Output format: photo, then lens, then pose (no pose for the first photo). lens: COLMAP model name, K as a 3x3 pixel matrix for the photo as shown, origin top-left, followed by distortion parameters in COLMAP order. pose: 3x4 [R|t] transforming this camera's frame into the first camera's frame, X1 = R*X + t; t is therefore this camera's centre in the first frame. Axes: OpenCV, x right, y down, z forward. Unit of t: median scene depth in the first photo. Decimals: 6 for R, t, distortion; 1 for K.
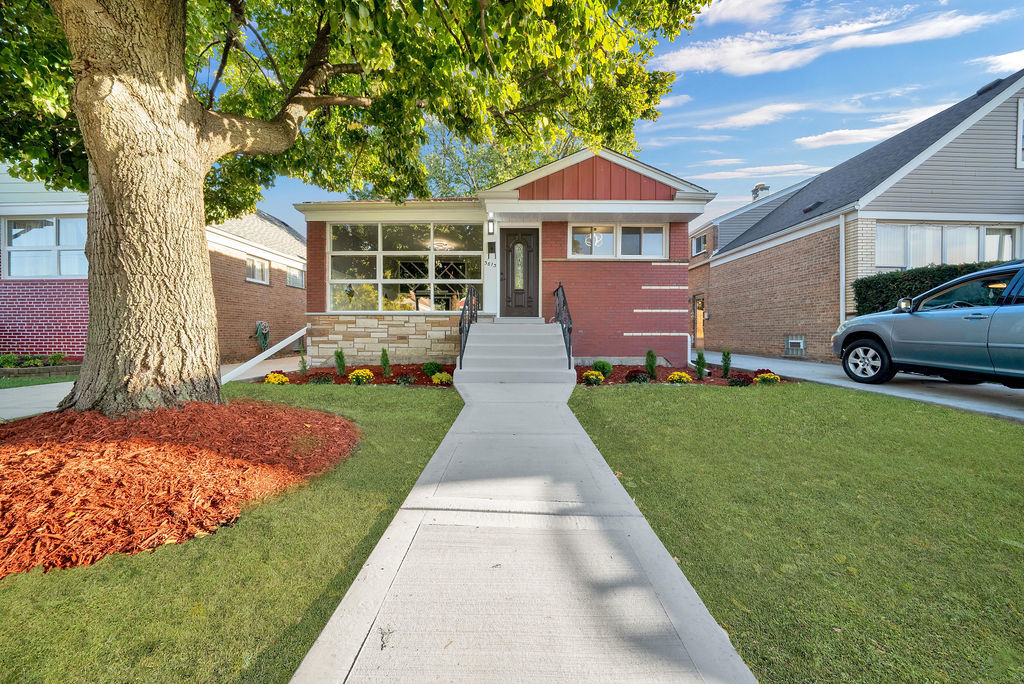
lens RADIAL K [[360.6, 0, 512.0], [0, 360.6, 342.0], [0, 0, 1]] dist [-0.001070, -0.000038]
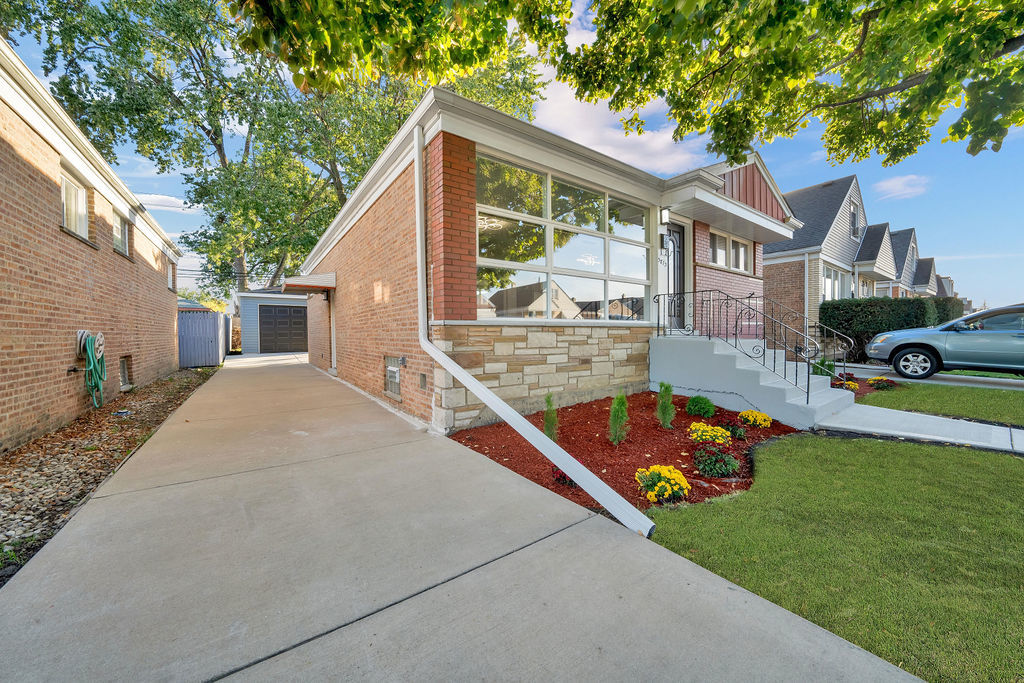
lens RADIAL K [[360.6, 0, 512.0], [0, 360.6, 341.5], [0, 0, 1]] dist [-0.001070, -0.000038]
pose [[0.813117, -0.020441, 0.581741, -0.784445], [0.024348, 0.999703, 0.001095, -0.051276], [-0.581591, 0.013274, 0.813373, 0.552643]]
